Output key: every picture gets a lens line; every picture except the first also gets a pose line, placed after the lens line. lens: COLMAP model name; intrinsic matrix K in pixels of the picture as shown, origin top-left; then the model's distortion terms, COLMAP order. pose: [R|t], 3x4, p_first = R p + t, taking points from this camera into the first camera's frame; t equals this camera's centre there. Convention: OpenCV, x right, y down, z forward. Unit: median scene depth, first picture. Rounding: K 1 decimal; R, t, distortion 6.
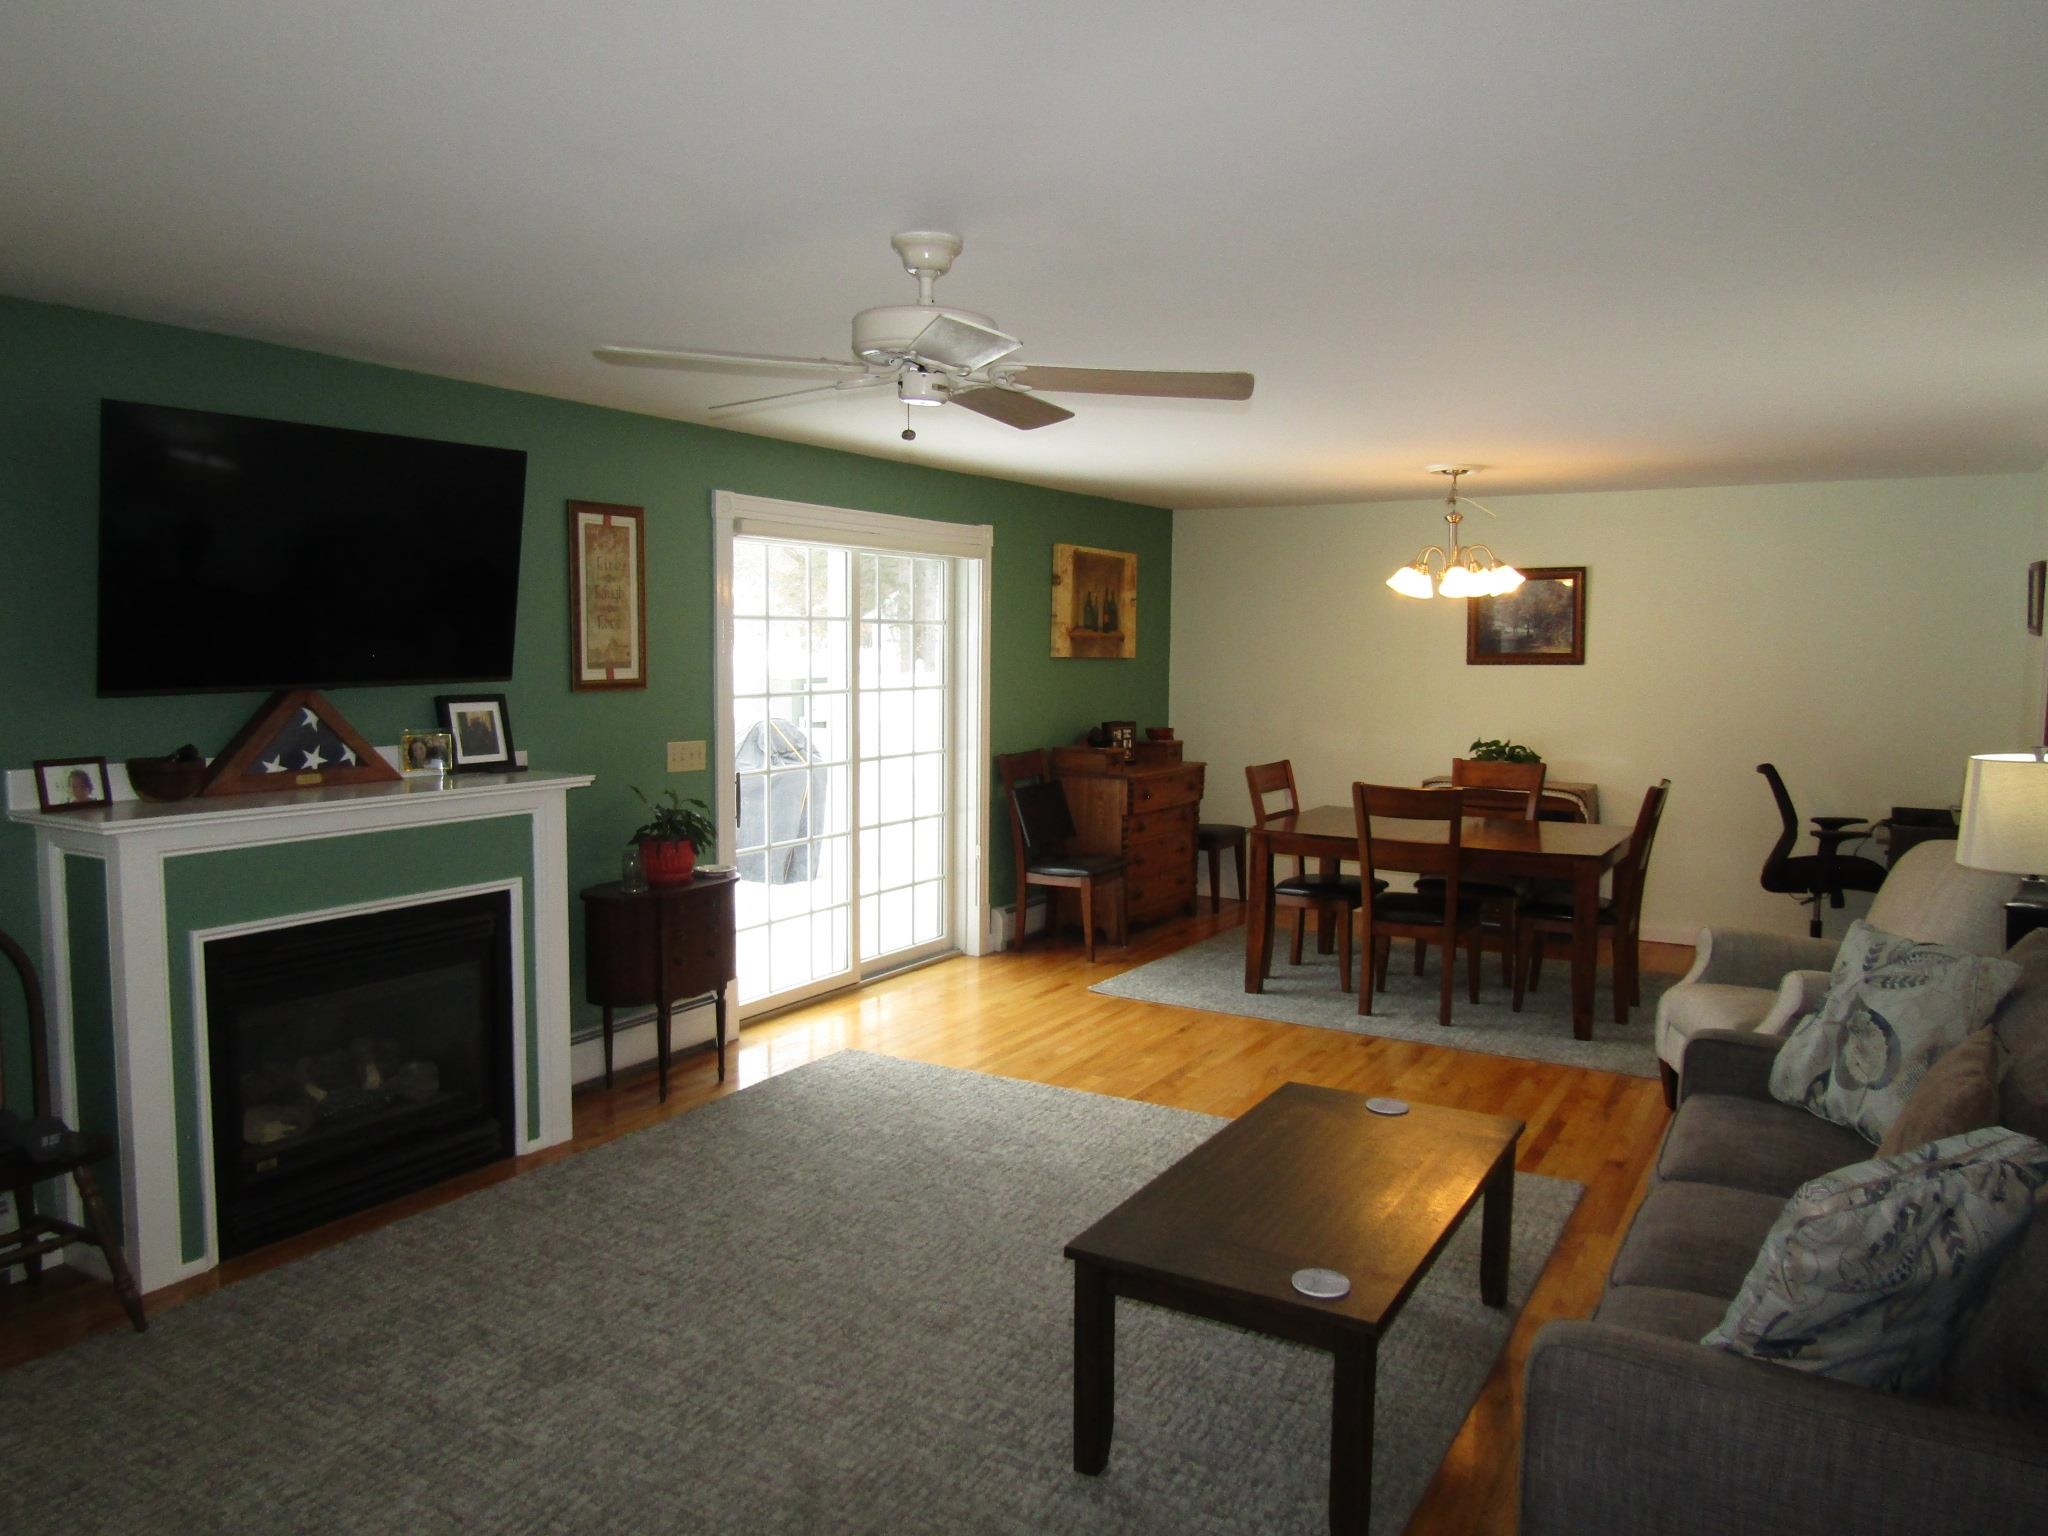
lens RADIAL K [[1450.6, 0, 1029.5], [0, 1450.6, 769.4], [0, 0, 1]] dist [-0.010603, -0.000230]
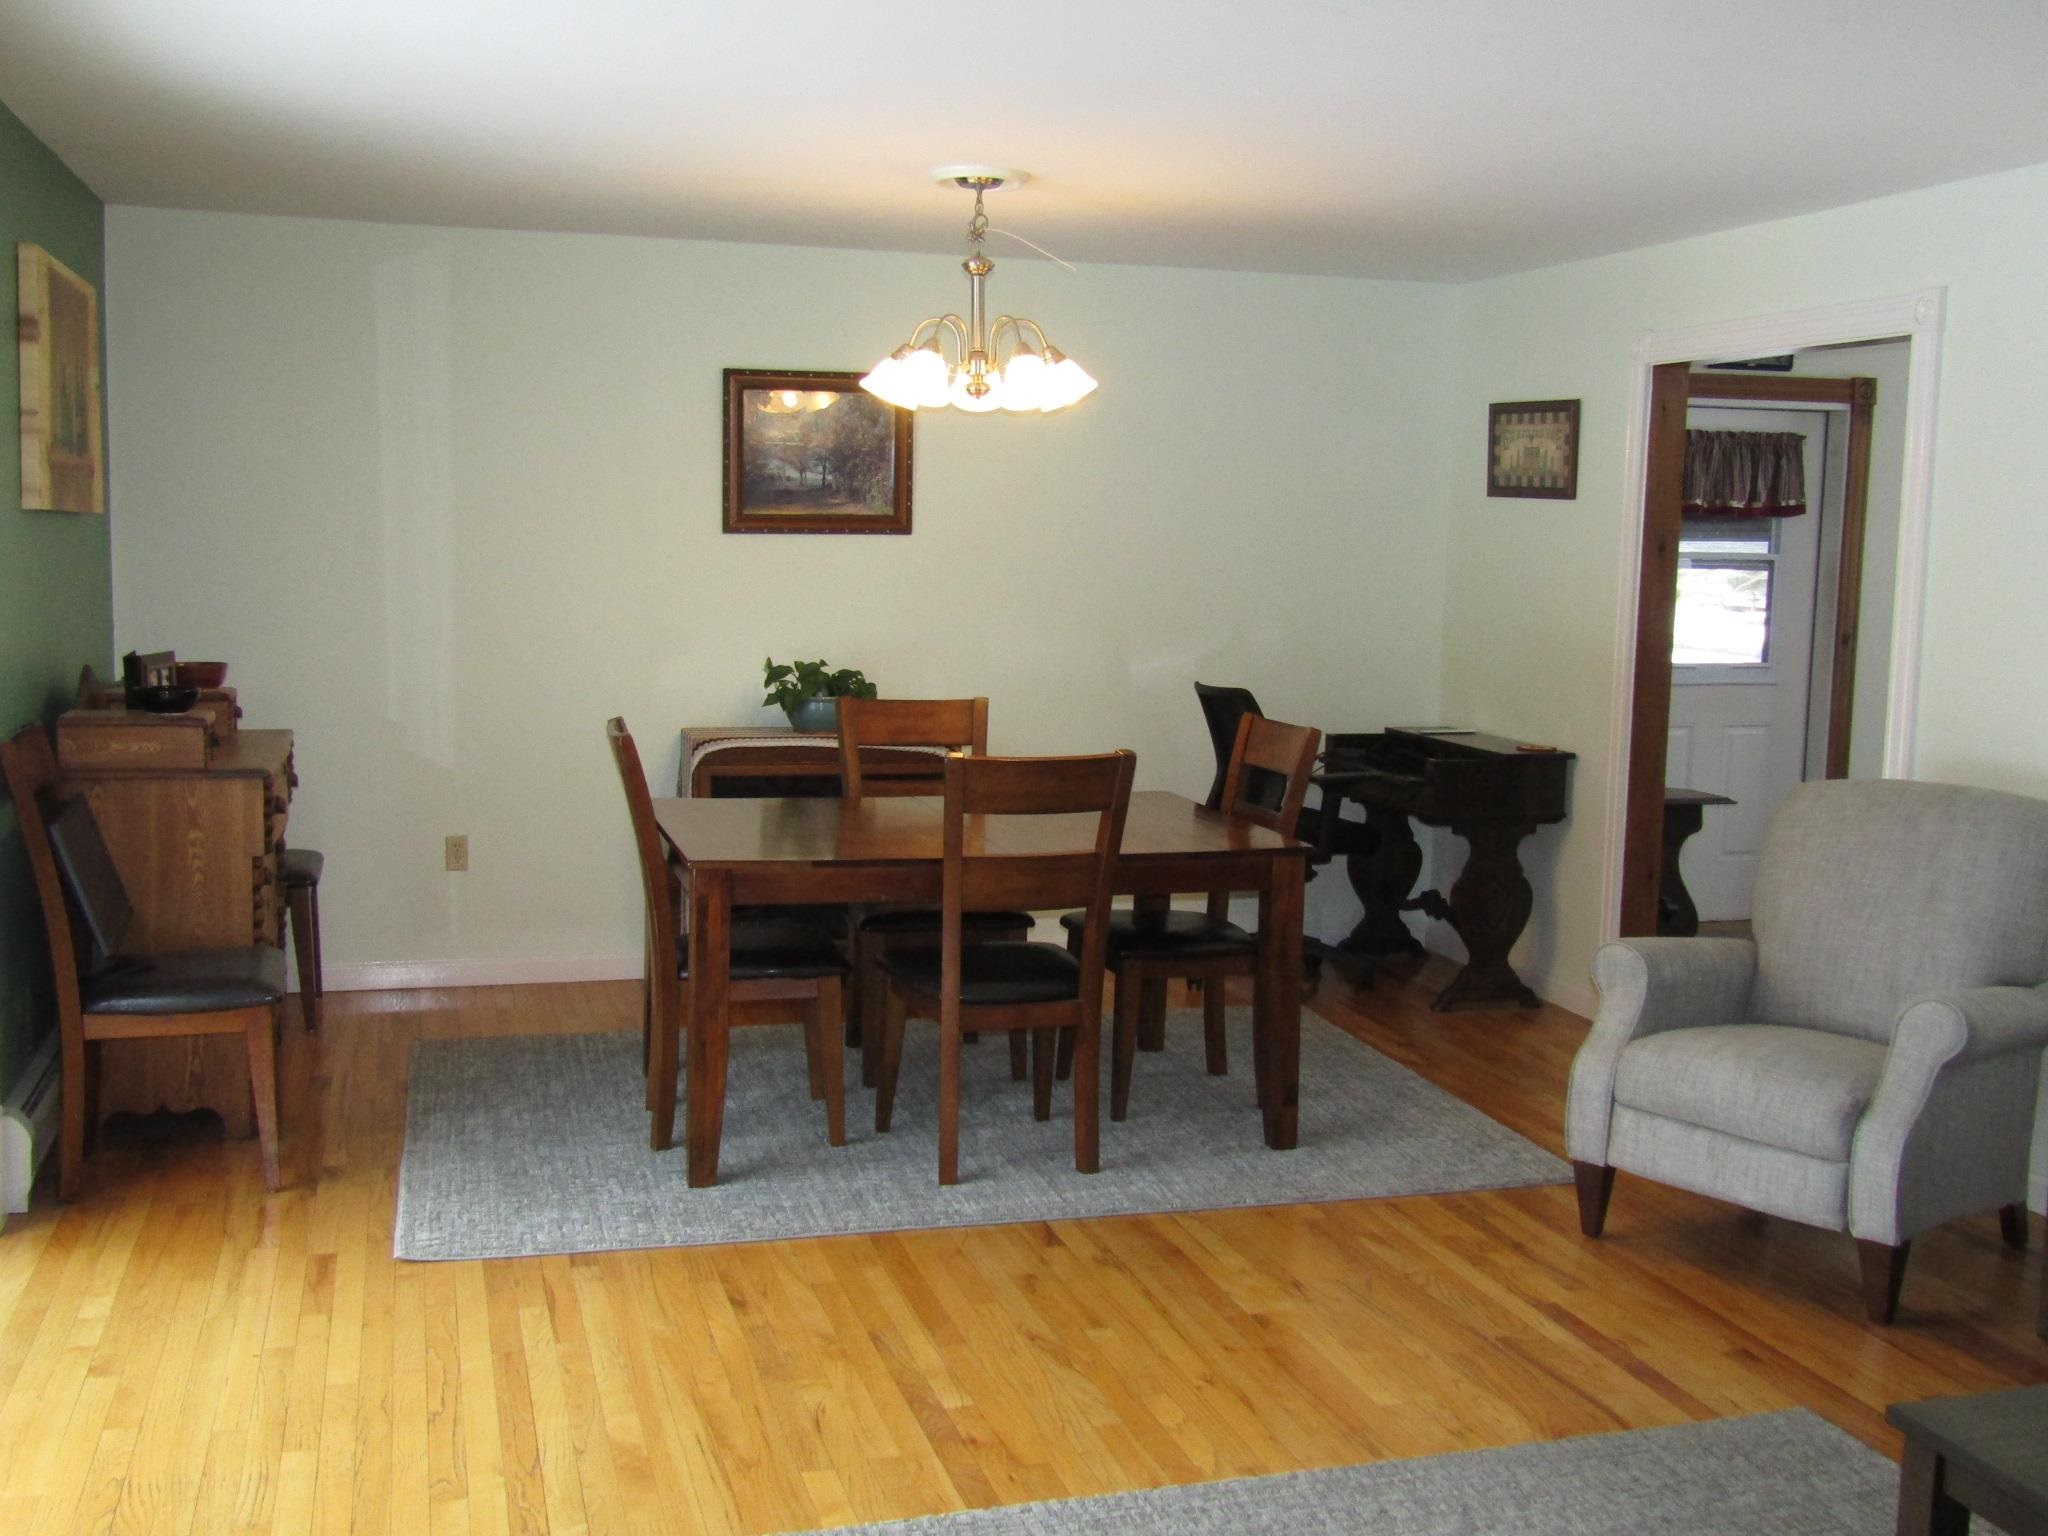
lens RADIAL K [[2062.2, 0, 1022.1], [0, 2062.2, 772.1], [0, 0, 1]] dist [0.009183, 0.000000]
pose [[0.683207, -0.077640, 0.726085, -0.356090], [0.049051, 0.996965, 0.060450, -0.033354], [-0.728575, -0.005684, 0.684942, 0.550831]]
